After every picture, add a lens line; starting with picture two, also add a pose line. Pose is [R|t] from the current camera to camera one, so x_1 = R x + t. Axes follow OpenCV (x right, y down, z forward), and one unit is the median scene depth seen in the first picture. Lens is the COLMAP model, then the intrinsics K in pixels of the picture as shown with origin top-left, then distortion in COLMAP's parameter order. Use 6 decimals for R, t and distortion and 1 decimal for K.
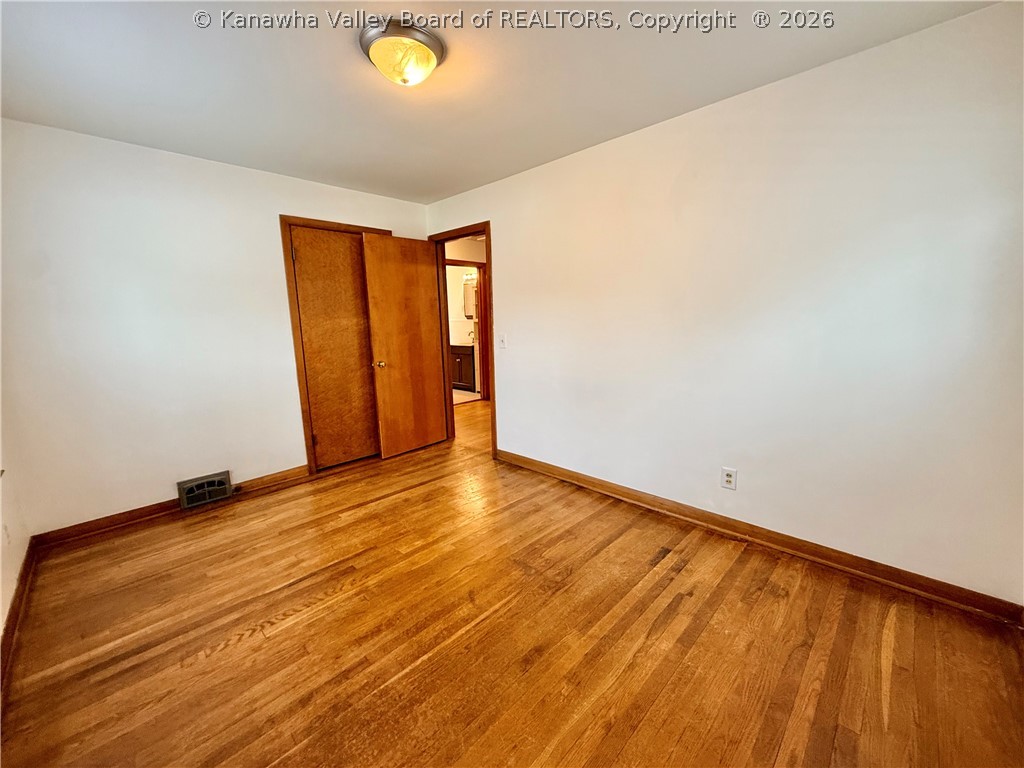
lens RADIAL K [[408.7, 0, 512.6], [0, 408.7, 384.3], [0, 0, 1]] dist [-0.000054, 0.000398]
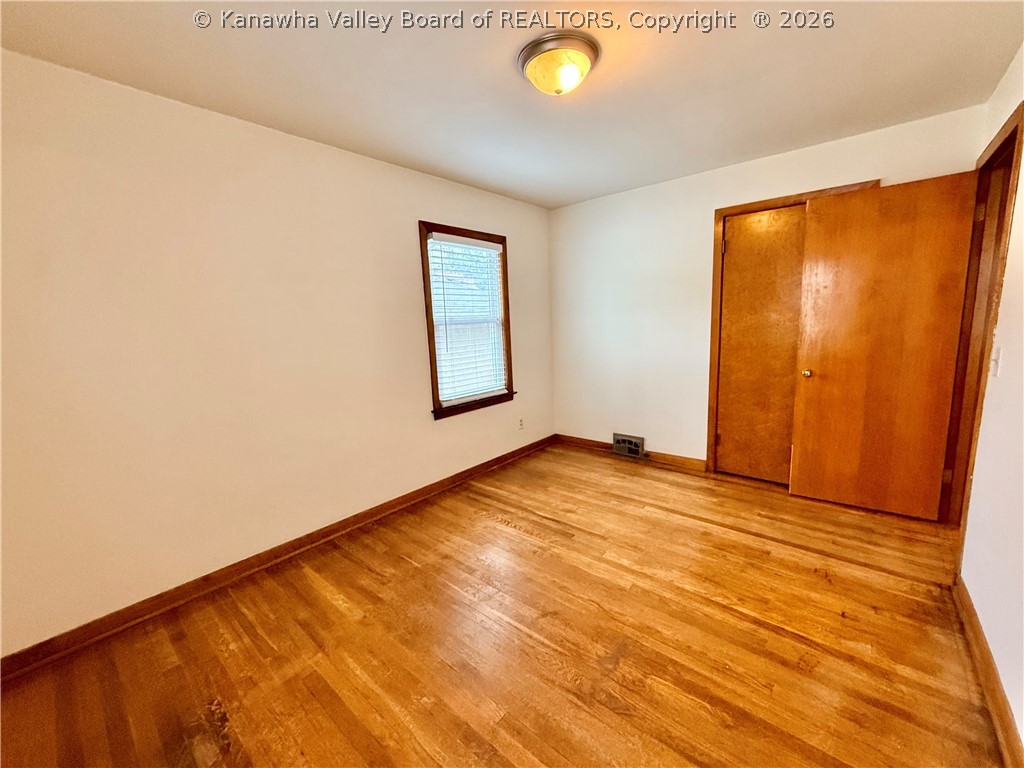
lens RADIAL K [[408.7, 0, 512.6], [0, 408.7, 384.3], [0, 0, 1]] dist [-0.000054, 0.000398]
pose [[0.068439, 0.174171, -0.982334, 0.487555], [-0.130842, 0.977705, 0.164234, -0.103093], [0.989038, 0.117291, 0.089702, 0.501243]]
